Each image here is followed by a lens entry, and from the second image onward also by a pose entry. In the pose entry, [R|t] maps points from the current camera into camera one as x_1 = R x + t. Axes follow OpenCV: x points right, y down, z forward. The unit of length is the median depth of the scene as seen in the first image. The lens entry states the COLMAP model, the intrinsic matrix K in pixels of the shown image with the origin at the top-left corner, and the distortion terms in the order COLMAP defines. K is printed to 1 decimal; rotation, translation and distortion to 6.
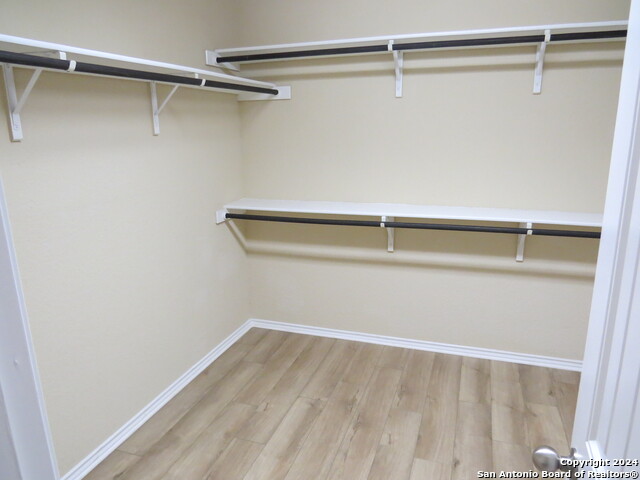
lens RADIAL K [[454.1, 0, 323.4], [0, 454.1, 240.3], [0, 0, 1]] dist [-0.023261, 0.004965]
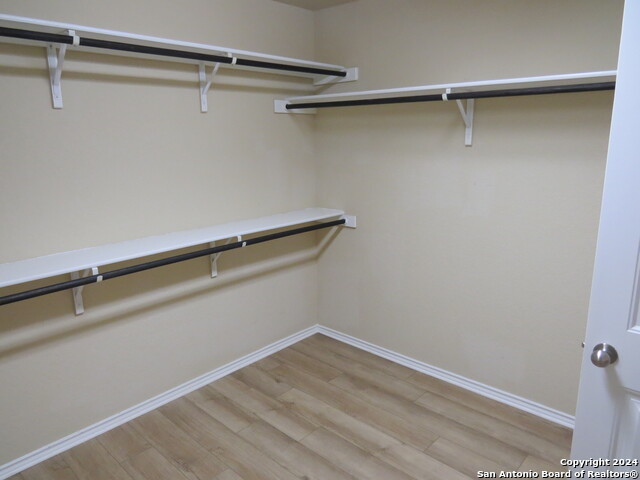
lens RADIAL K [[454.1, 0, 321.3], [0, 454.1, 239.6], [0, 0, 1]] dist [-0.023261, 0.004965]
pose [[0.414297, -0.200409, 0.887803, -0.369920], [0.236213, 0.965707, 0.107765, -0.092042], [-0.878955, 0.165063, 0.447429, 0.345350]]
